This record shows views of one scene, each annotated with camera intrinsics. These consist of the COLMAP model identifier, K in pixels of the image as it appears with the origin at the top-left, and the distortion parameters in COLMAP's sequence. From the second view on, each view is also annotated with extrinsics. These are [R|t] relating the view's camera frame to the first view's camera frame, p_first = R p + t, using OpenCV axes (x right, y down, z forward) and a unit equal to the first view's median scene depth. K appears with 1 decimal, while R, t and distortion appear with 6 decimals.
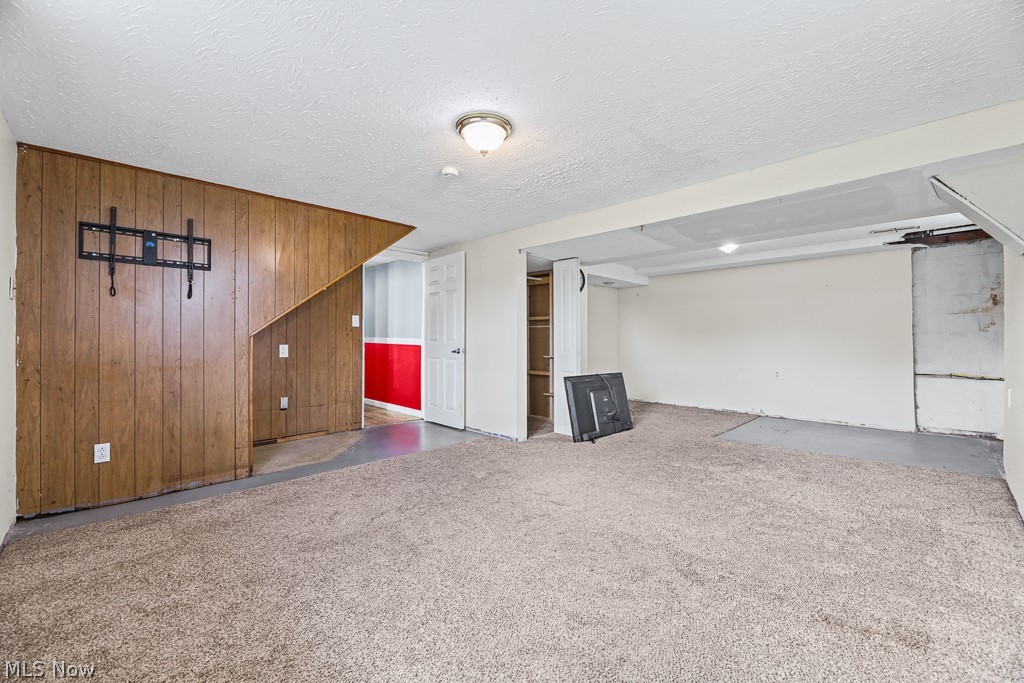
lens RADIAL K [[413.1, 0, 506.1], [0, 413.1, 343.0], [0, 0, 1]] dist [0.000276, -0.002737]
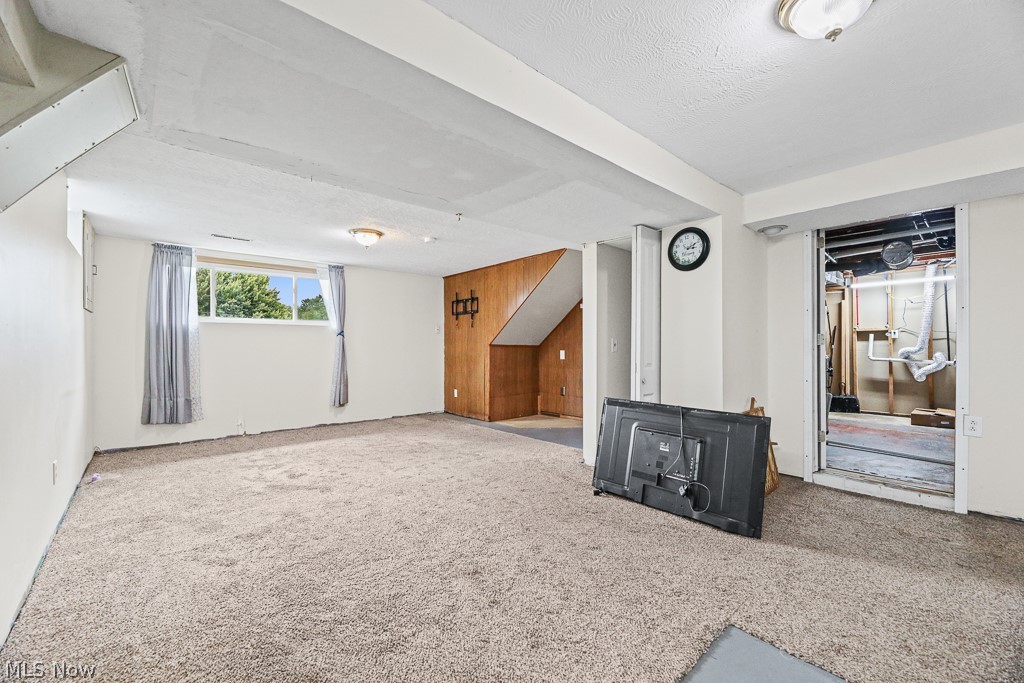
lens RADIAL K [[417.3, 0, 512.6], [0, 417.3, 349.7], [0, 0, 1]] dist [0.000016, -0.000661]
pose [[-0.049983, 0.004583, -0.998740, 1.346282], [-0.001009, 0.999989, 0.004639, -0.006152], [0.998750, 0.001240, -0.049978, 1.317091]]
